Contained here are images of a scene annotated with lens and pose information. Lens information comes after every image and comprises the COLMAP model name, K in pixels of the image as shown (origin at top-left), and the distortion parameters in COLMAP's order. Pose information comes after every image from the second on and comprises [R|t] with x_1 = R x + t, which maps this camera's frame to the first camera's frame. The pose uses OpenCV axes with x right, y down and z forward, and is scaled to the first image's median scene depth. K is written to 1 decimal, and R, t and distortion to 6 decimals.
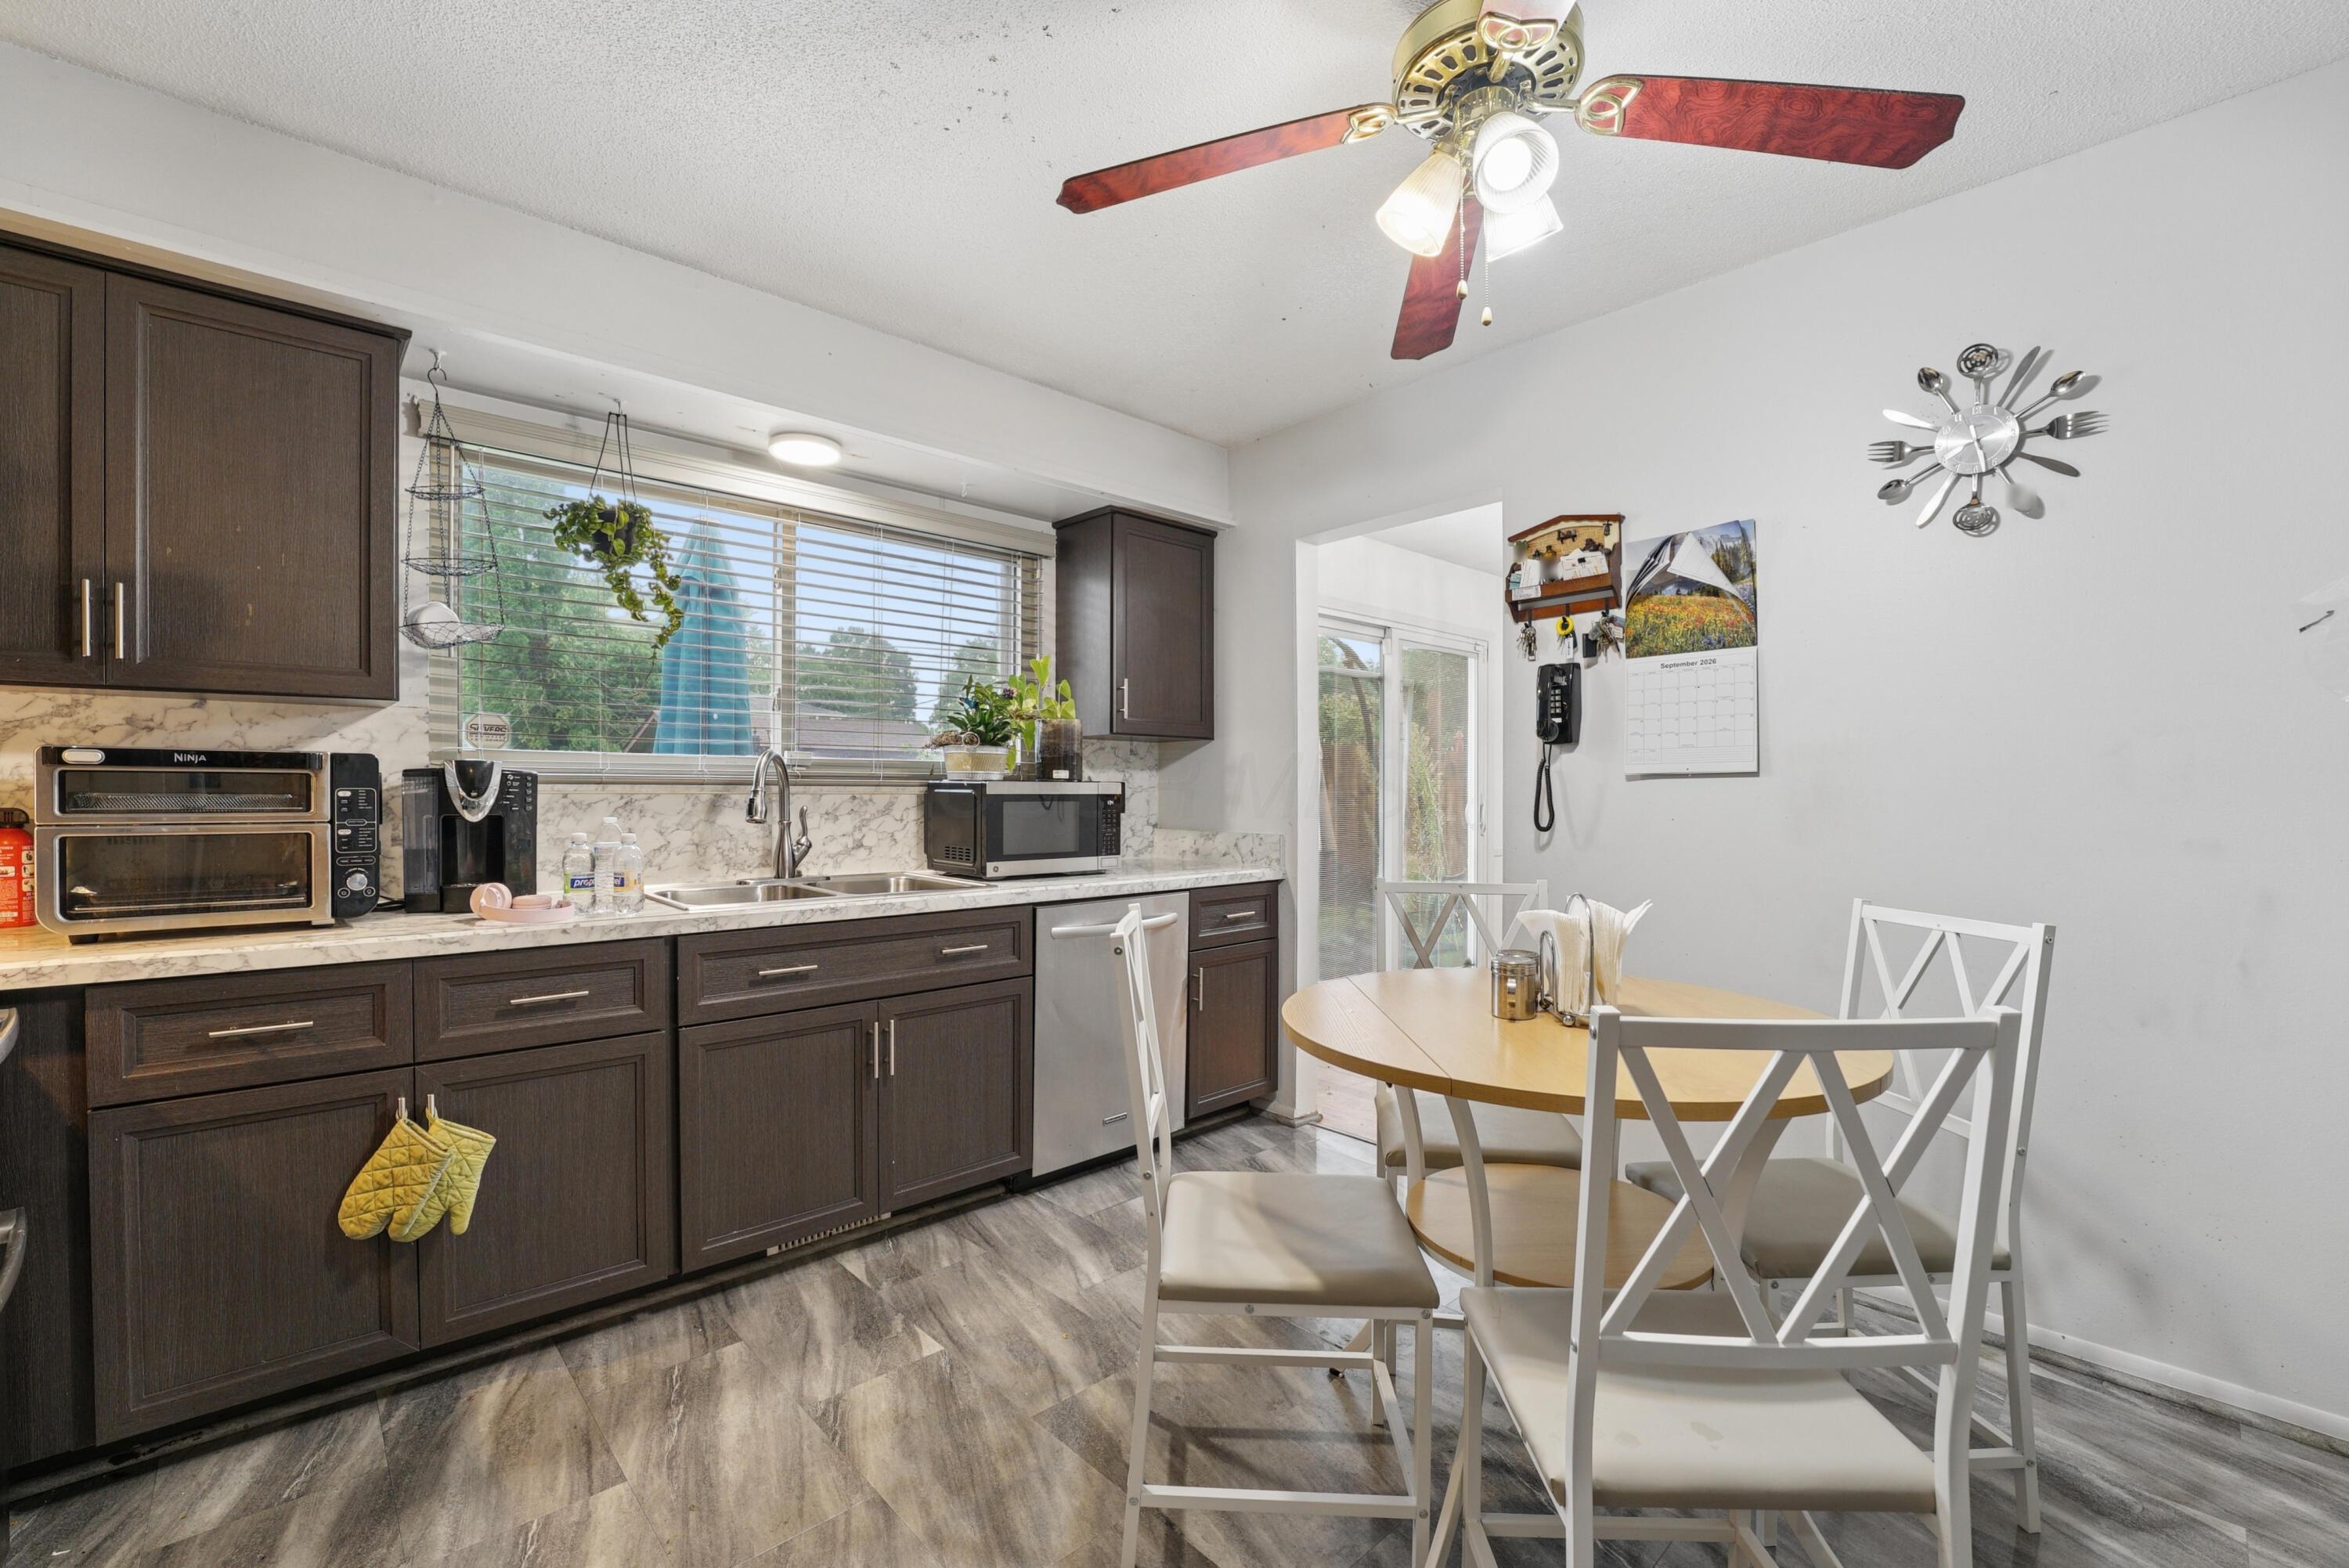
lens RADIAL K [[990.2, 0, 1167.3], [0, 990.2, 804.4], [0, 0, 1]] dist [-0.026161, 0.000531]
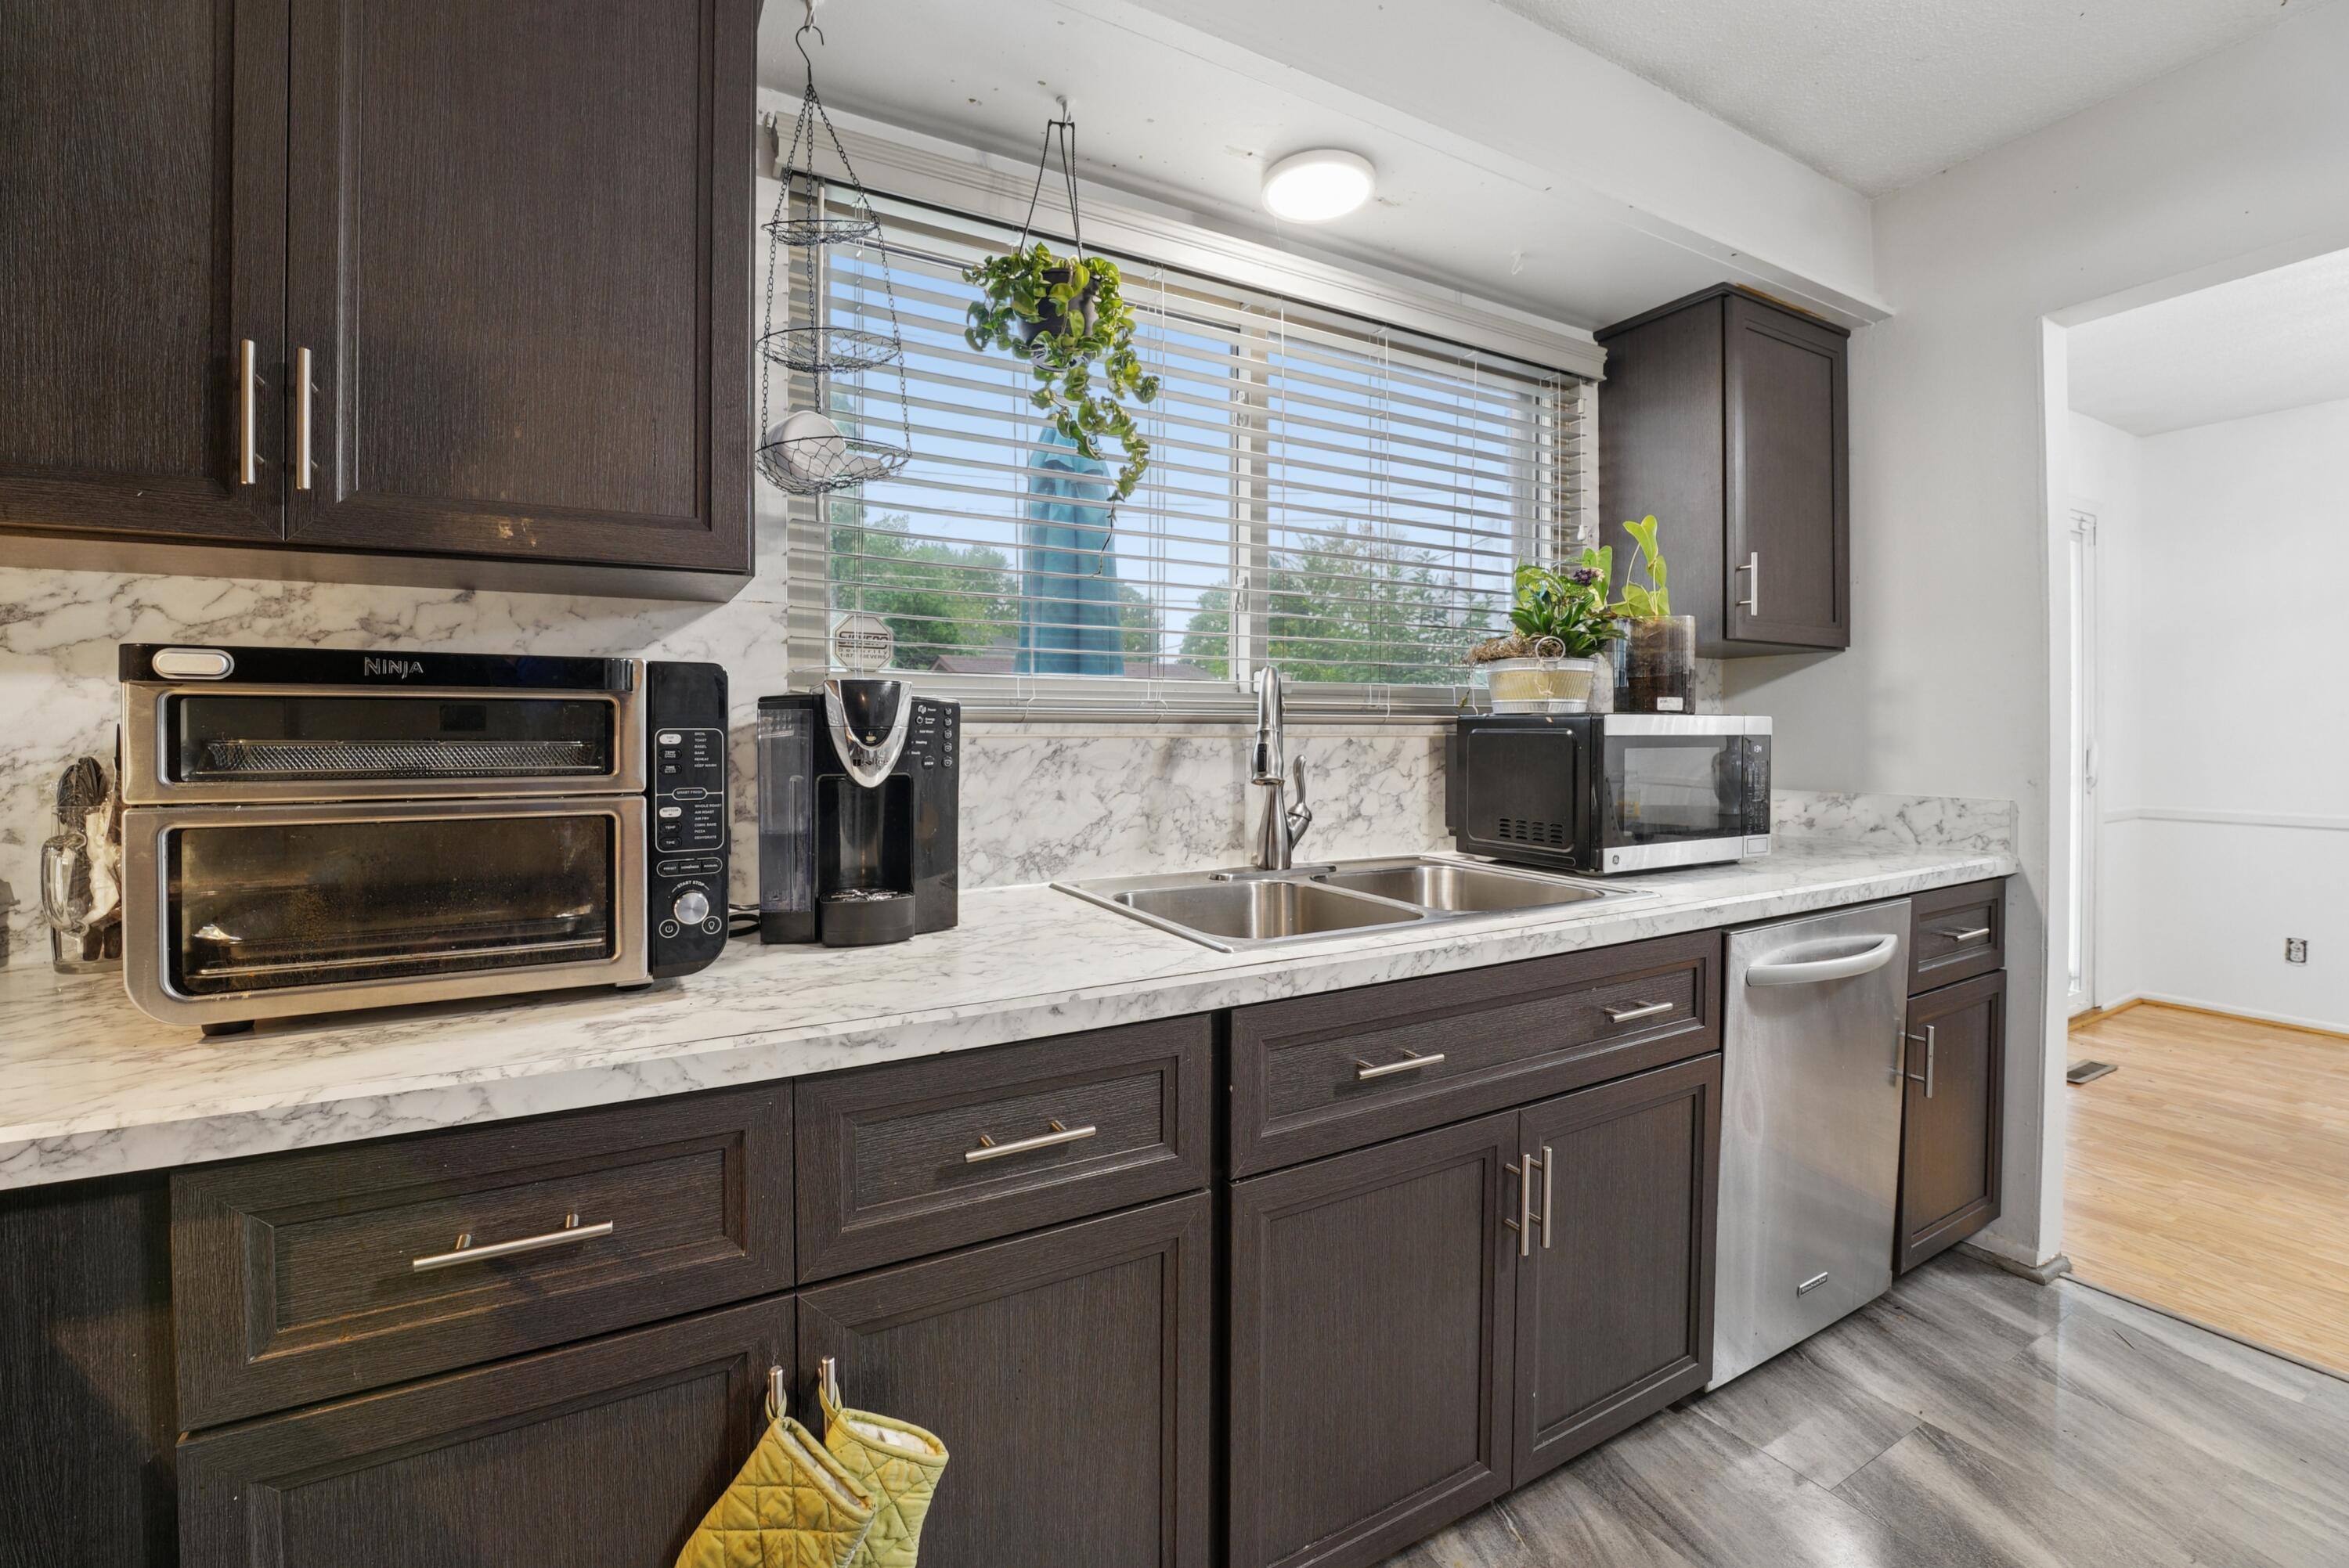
lens RADIAL K [[993.1, 0, 1180.0], [0, 993.1, 736.8], [0, 0, 1]] dist [-0.021170, -0.004145]
pose [[0.975373, -0.004522, -0.220513, -0.407177], [0.002321, 0.999945, -0.010242, -0.005544], [0.220548, 0.009478, 0.975330, 0.477779]]
